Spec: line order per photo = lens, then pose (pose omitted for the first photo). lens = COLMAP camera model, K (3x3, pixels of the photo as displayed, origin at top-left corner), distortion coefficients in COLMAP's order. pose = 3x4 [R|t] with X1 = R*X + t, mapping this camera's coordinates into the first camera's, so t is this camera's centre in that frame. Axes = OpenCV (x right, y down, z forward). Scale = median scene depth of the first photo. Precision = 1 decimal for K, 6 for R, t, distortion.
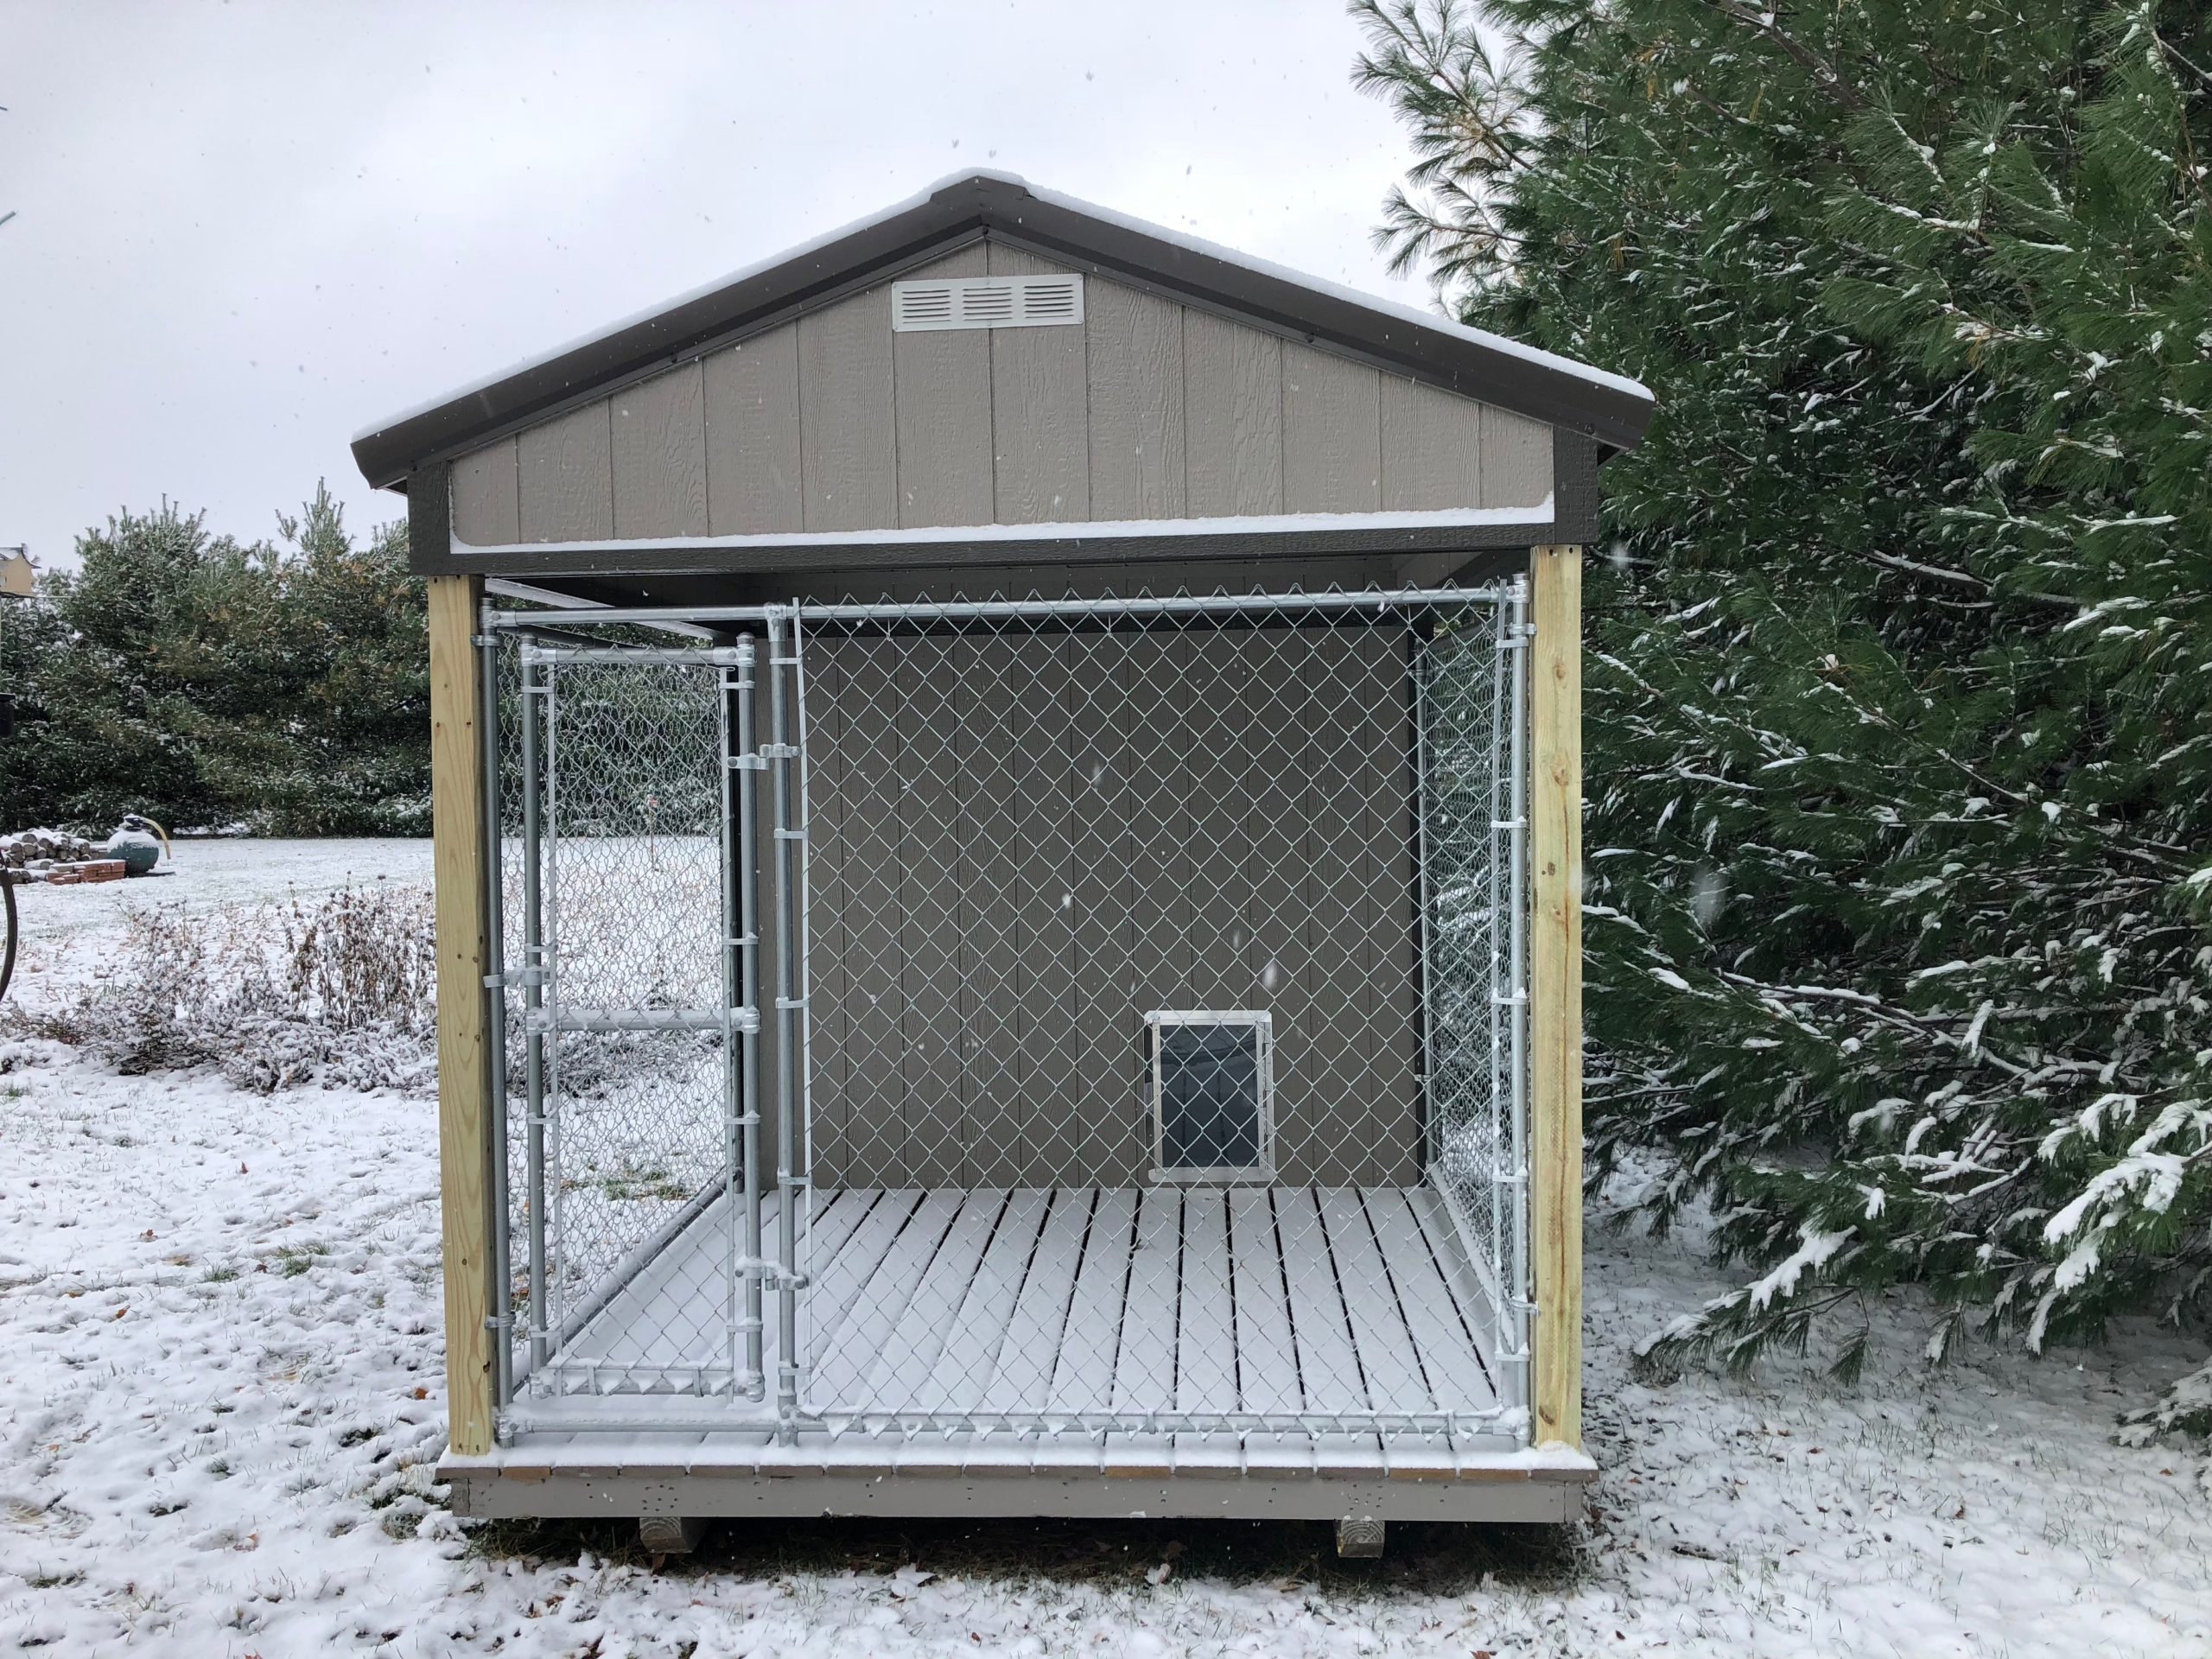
lens RADIAL K [[1790.0, 0, 1105.6], [0, 1790.0, 819.7], [0, 0, 1]] dist [0.068661, -0.107327]
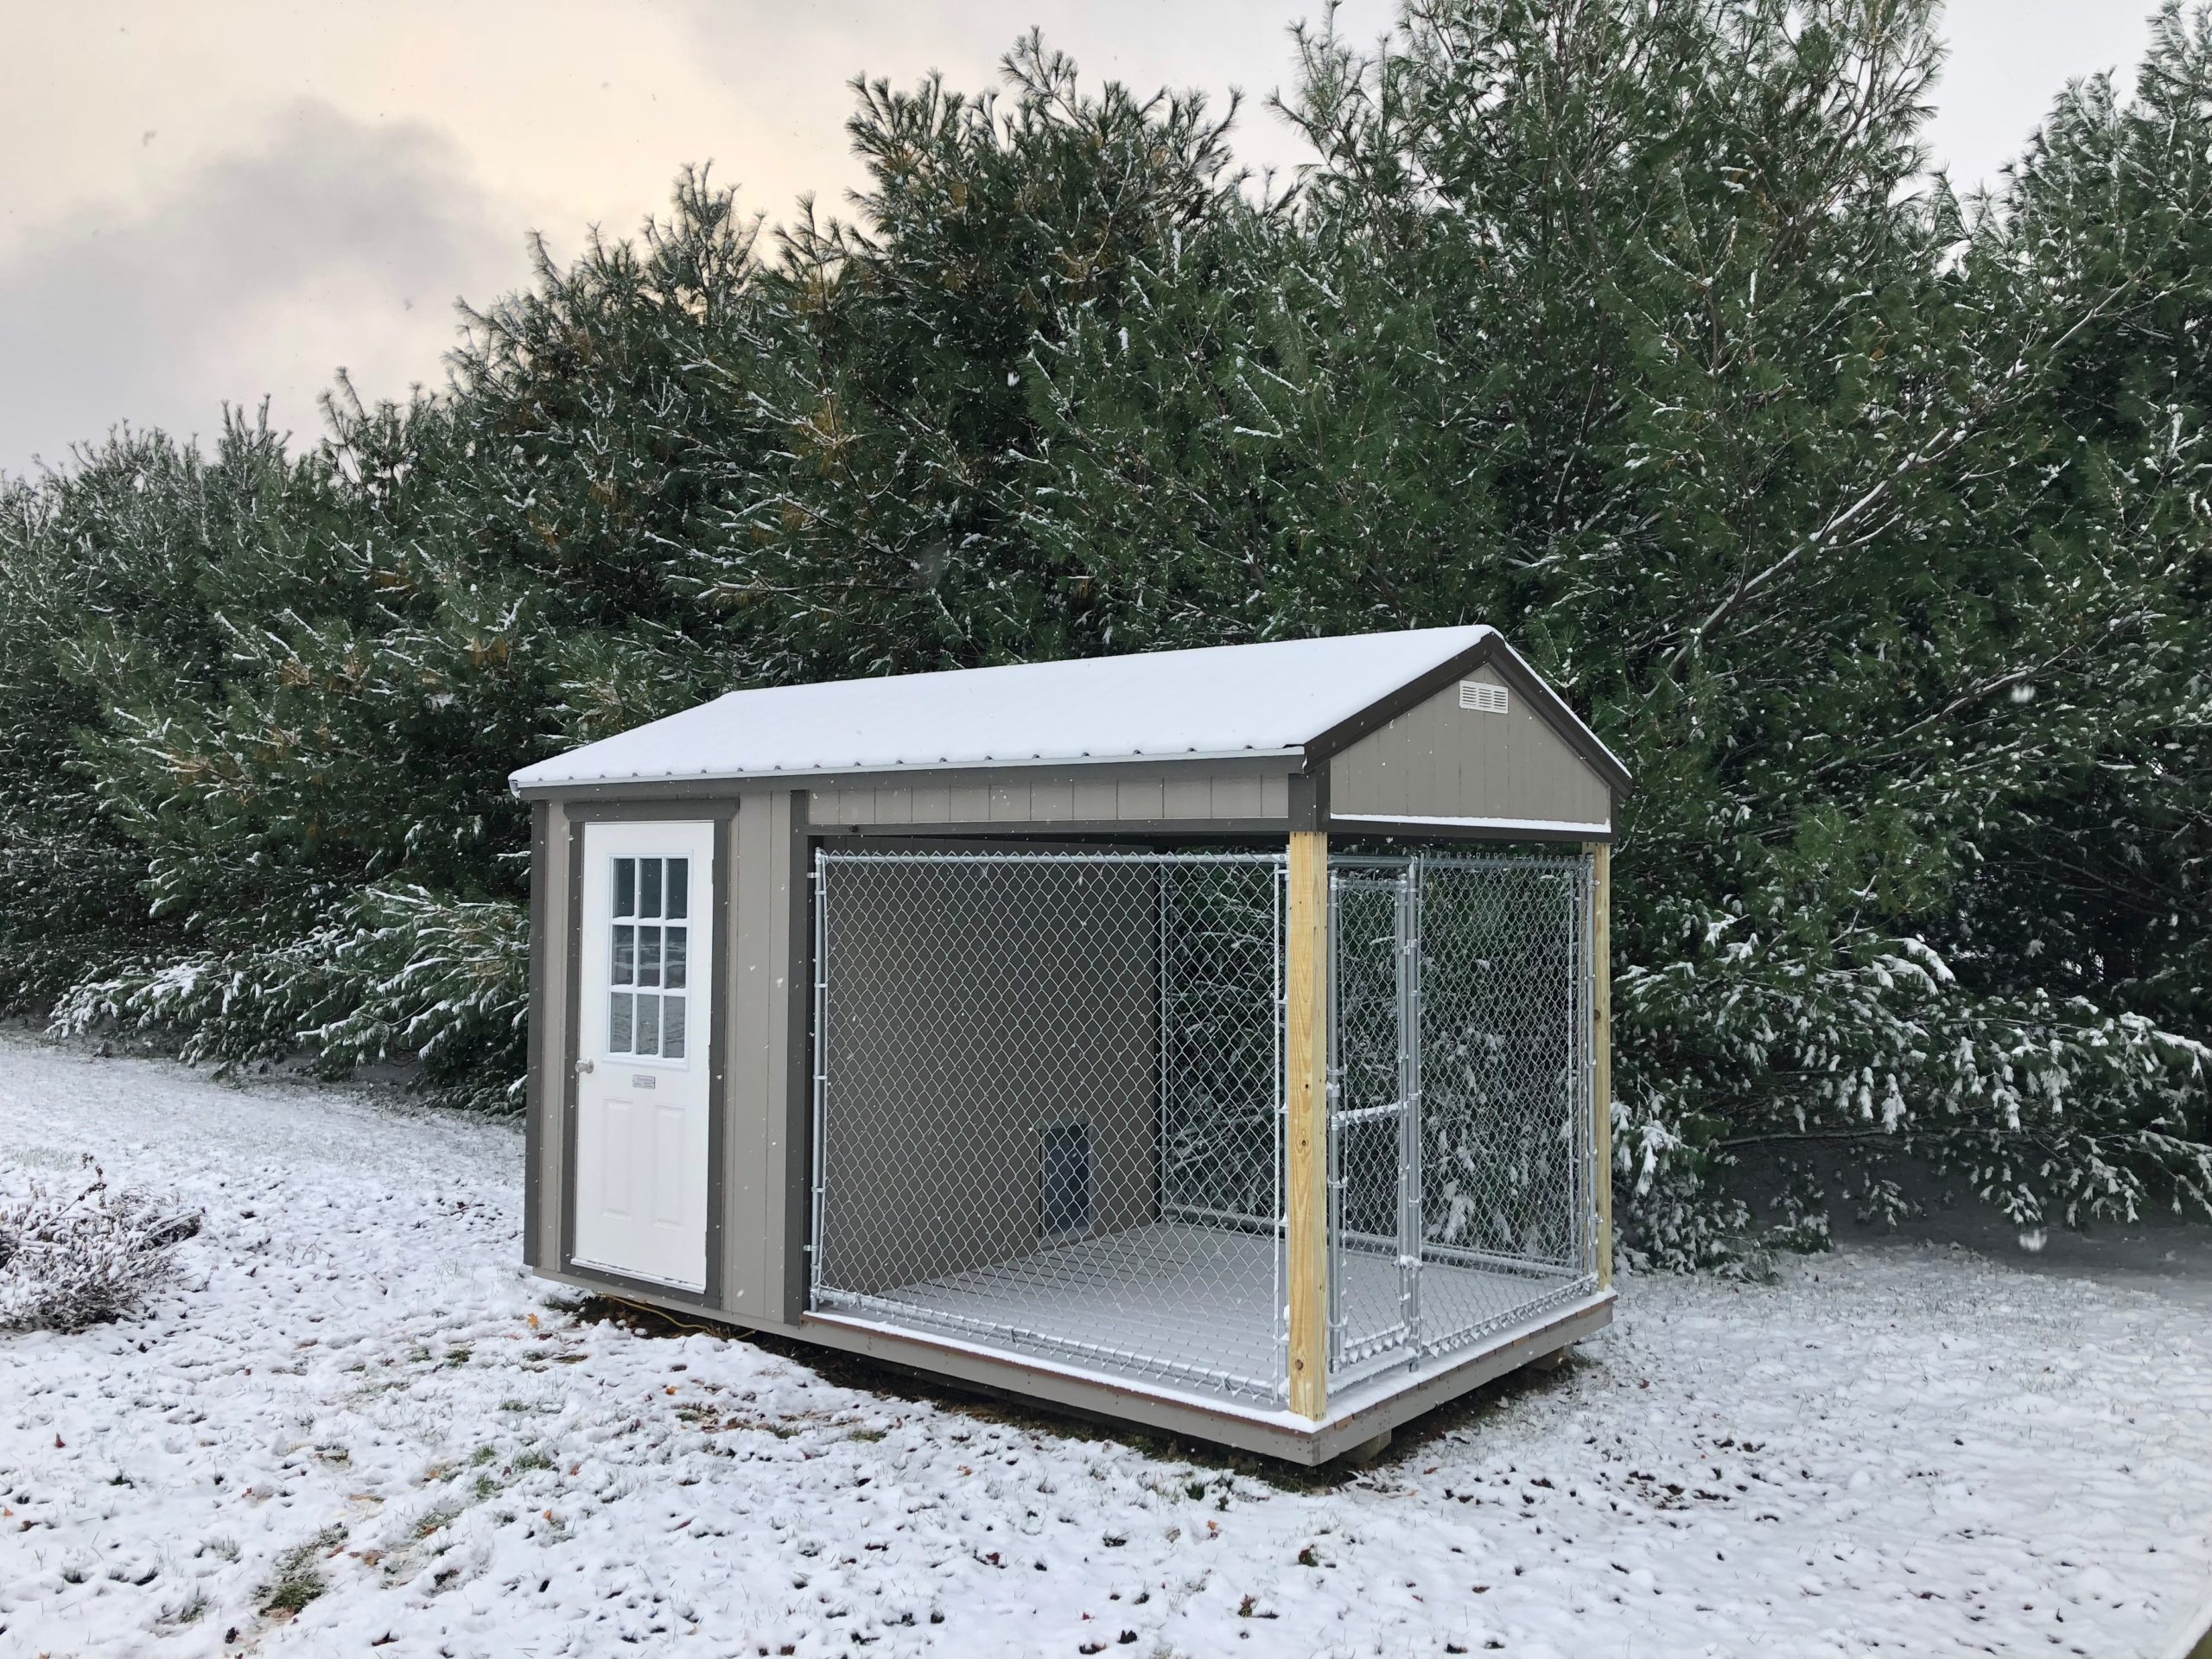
lens RADIAL K [[1790.0, 0, 1107.5], [0, 1790.0, 833.5], [0, 0, 1]] dist [0.068661, -0.107327]
pose [[0.579774, 0.042387, 0.813674, -1.708314], [0.015091, 0.997916, -0.062738, -0.041431], [-0.814638, 0.048652, 0.577926, 0.261880]]
